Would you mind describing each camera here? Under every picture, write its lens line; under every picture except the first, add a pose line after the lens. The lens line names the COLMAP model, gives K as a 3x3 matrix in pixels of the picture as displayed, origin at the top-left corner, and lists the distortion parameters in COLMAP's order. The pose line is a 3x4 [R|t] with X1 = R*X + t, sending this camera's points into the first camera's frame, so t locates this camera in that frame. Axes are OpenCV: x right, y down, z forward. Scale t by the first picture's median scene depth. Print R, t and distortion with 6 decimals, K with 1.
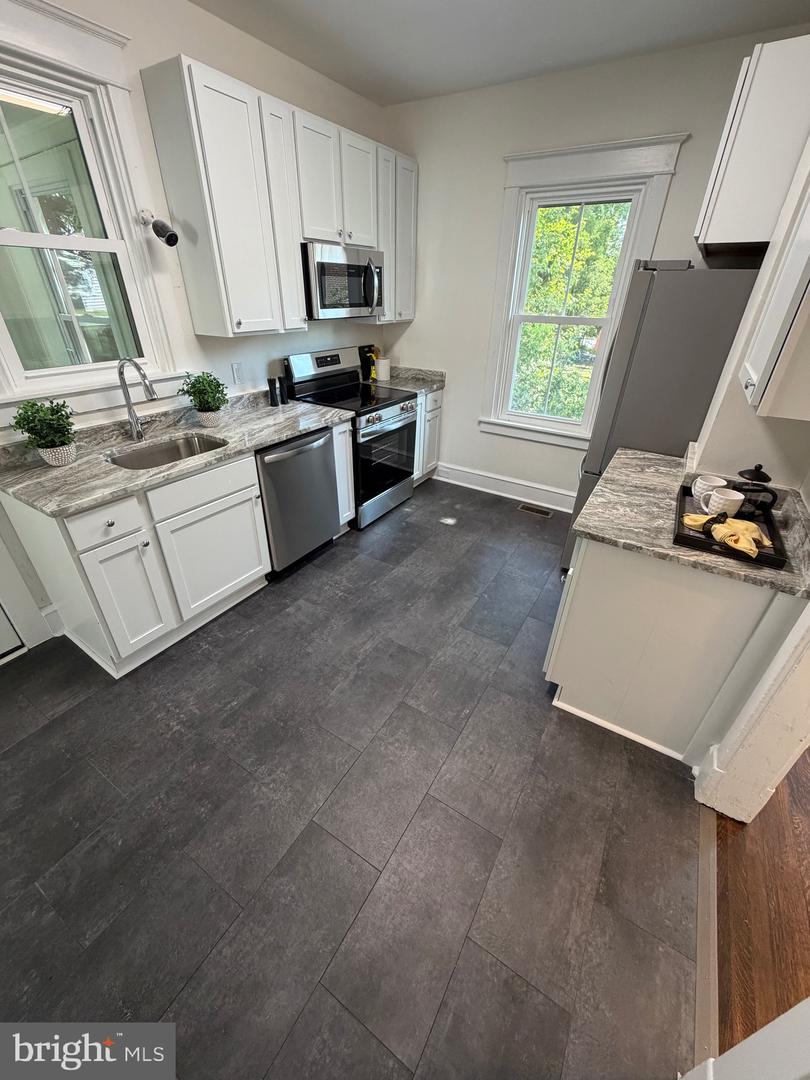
lens RADIAL K [[430.2, 0, 404.2], [0, 430.2, 541.6], [0, 0, 1]] dist [-0.000140, -0.000283]
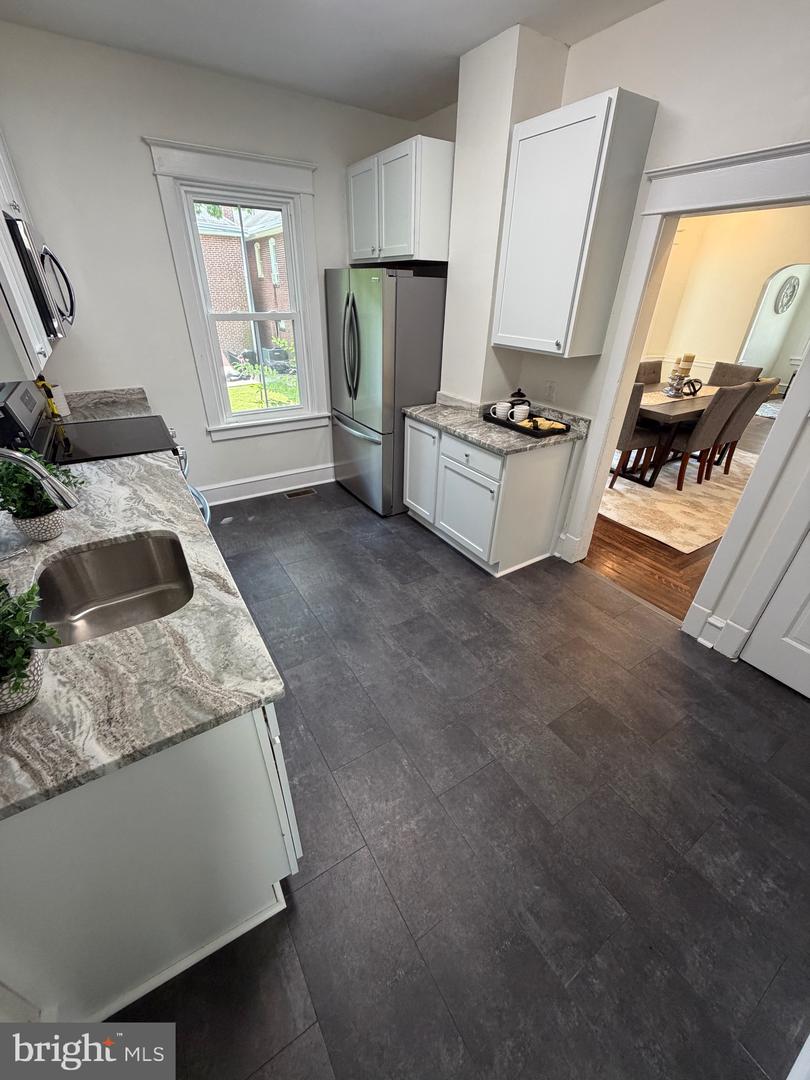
lens RADIAL K [[430.2, 0, 404.2], [0, 430.2, 541.6], [0, 0, 1]] dist [-0.000140, -0.000283]
pose [[0.436324, -0.464186, 0.770813, -0.823239], [0.446428, 0.855463, 0.262459, -0.239414], [-0.781232, 0.229595, 0.580485, 0.351266]]
